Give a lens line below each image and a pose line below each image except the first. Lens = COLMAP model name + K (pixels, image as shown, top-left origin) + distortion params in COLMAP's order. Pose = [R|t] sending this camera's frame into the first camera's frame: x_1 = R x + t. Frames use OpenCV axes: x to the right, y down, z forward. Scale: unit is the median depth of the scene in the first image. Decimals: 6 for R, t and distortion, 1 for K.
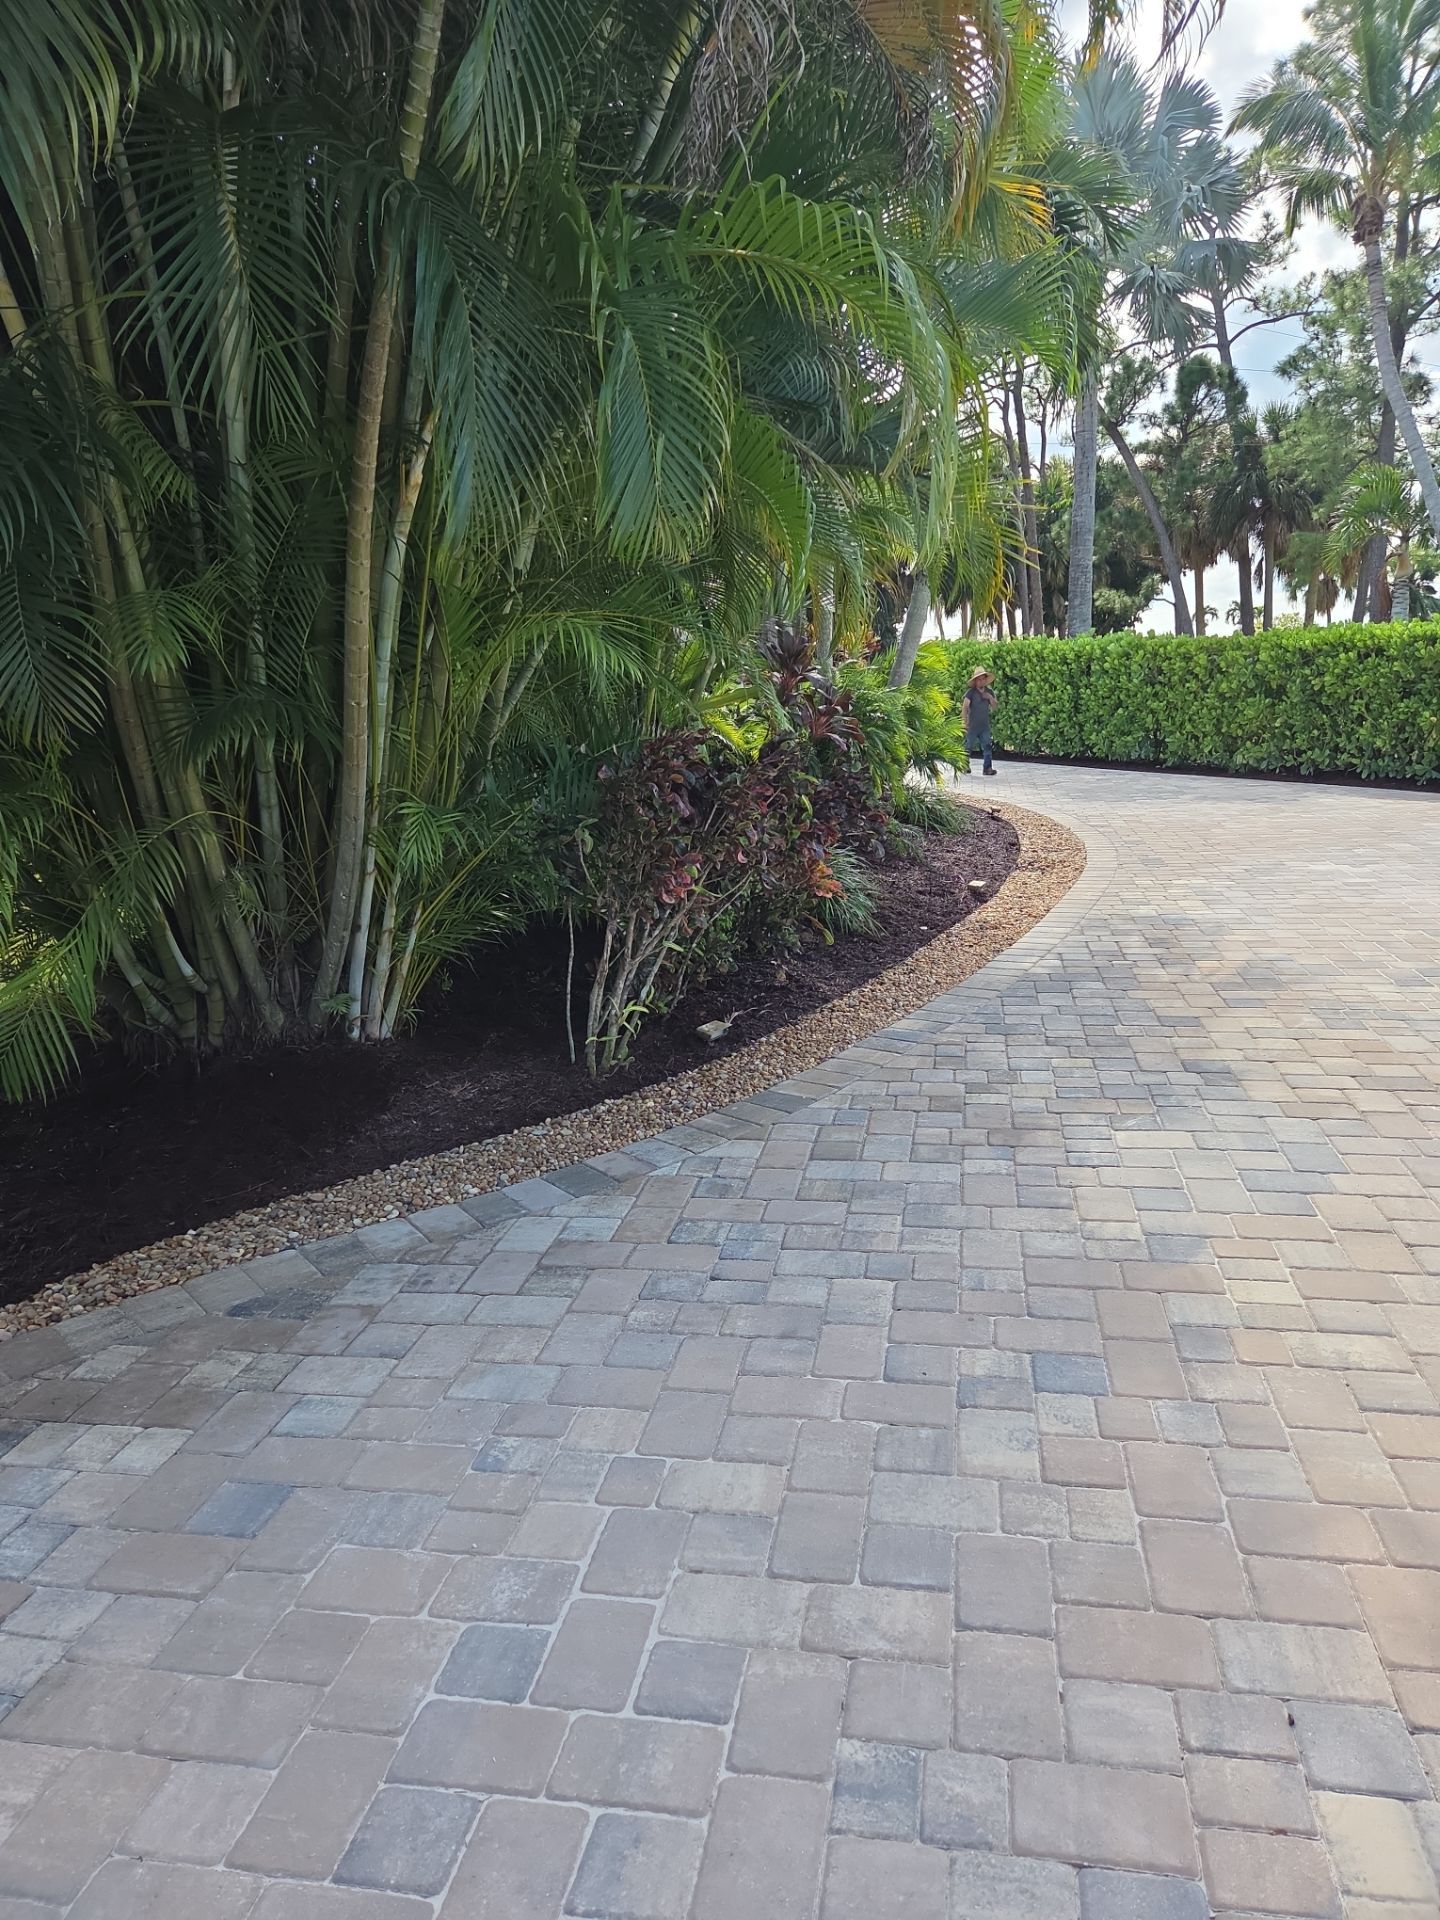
lens RADIAL K [[1304.3, 0, 721.1], [0, 1304.3, 967.0], [0, 0, 1]] dist [0.025478, -0.026420]
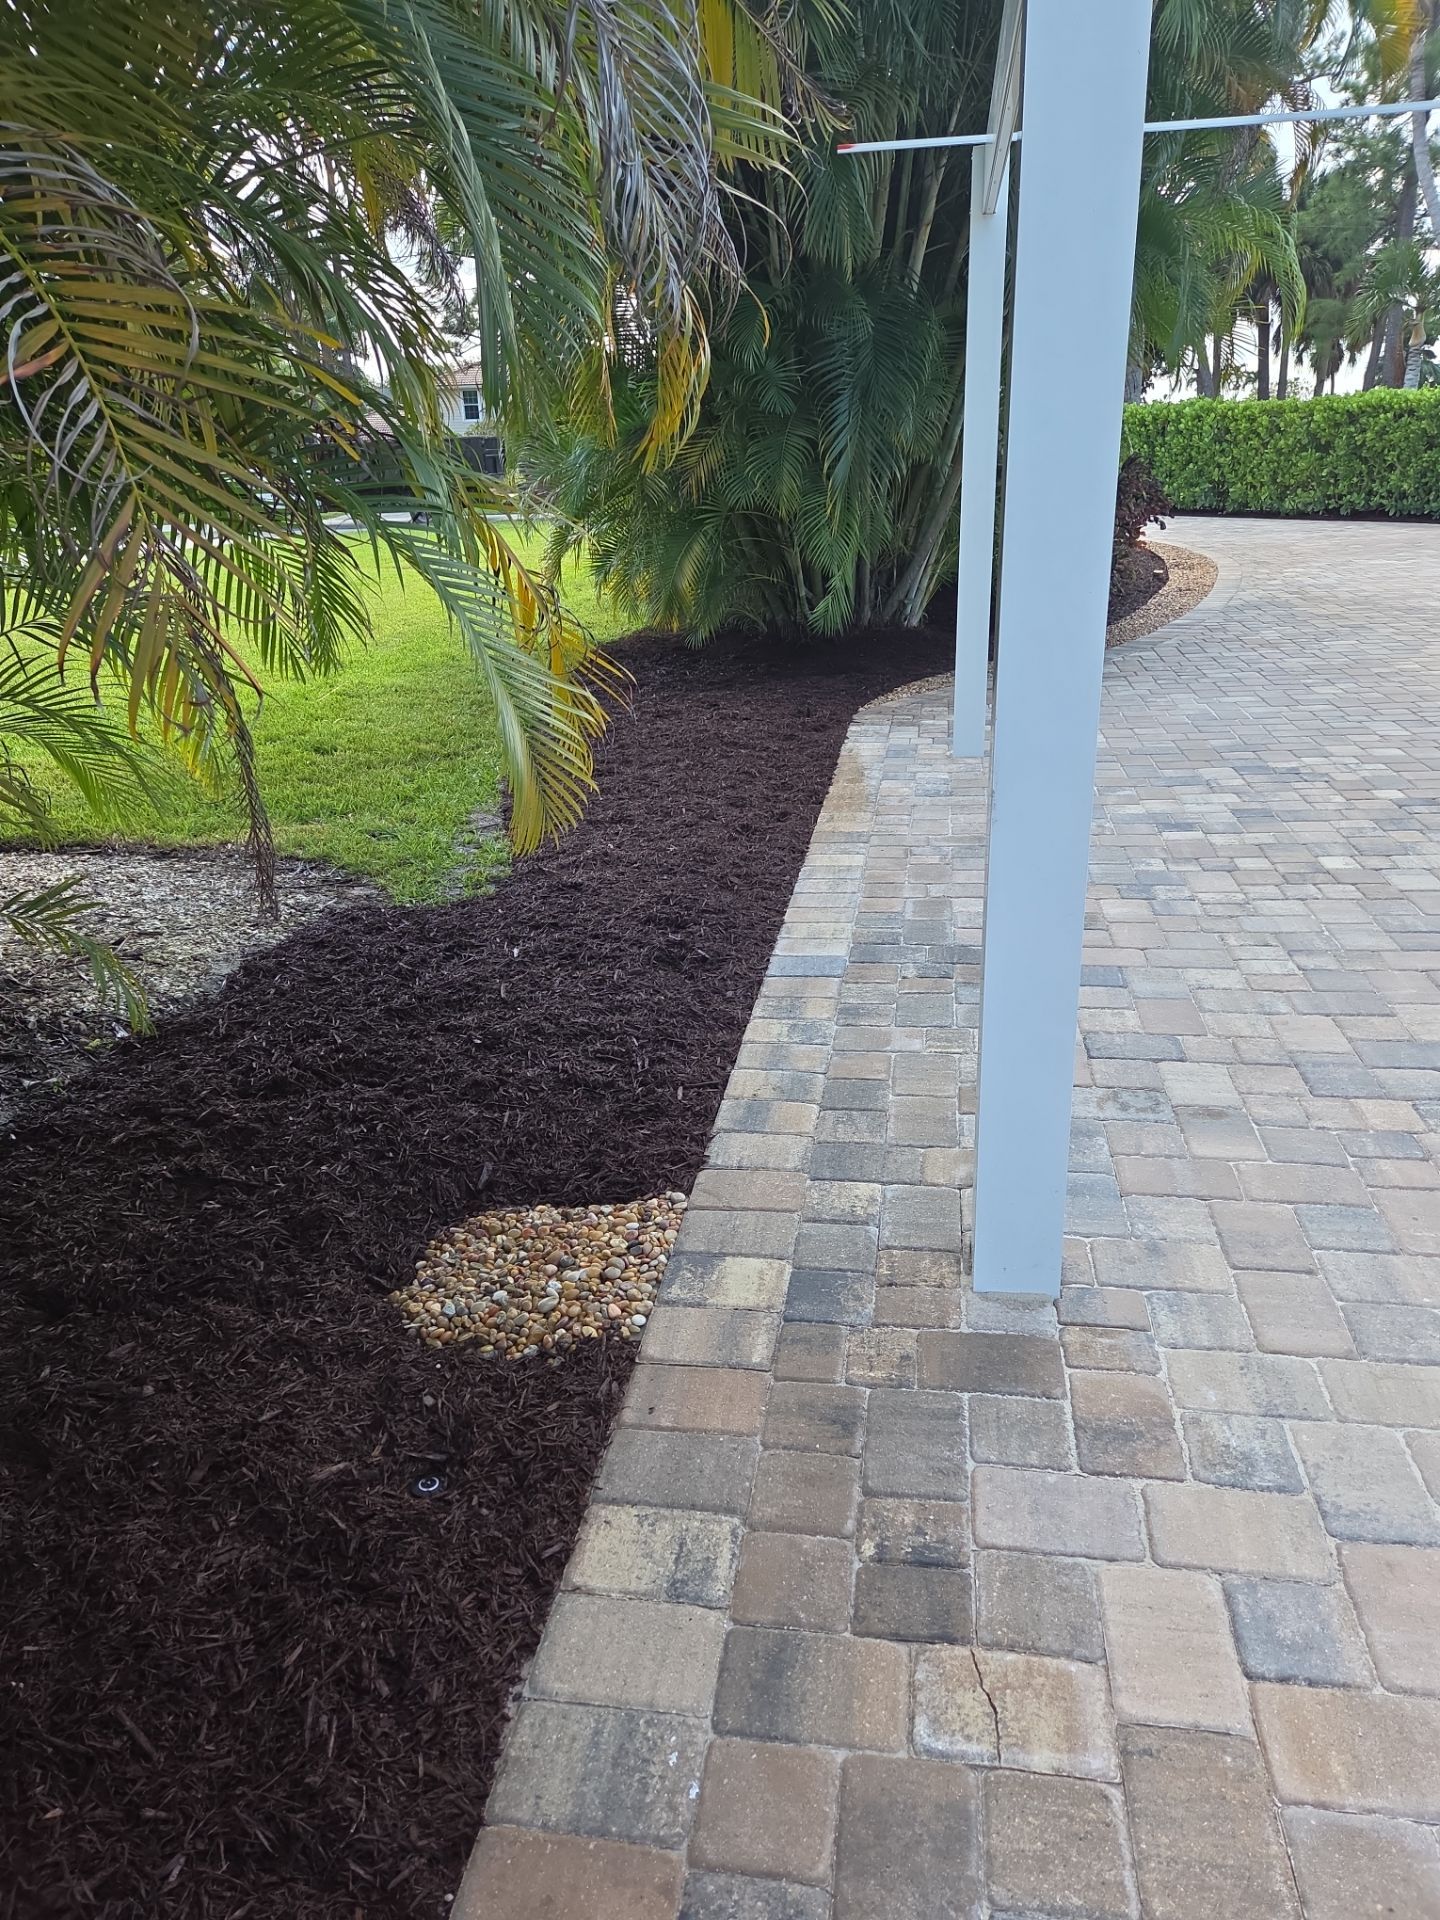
lens RADIAL K [[1304.3, 0, 710.0], [0, 1304.3, 960.4], [0, 0, 1]] dist [0.025478, -0.026420]
pose [[0.999759, -0.012317, 0.018171, -0.179348], [0.009413, 0.988333, 0.152020, 0.073787], [-0.019831, -0.151813, 0.988210, -0.284049]]
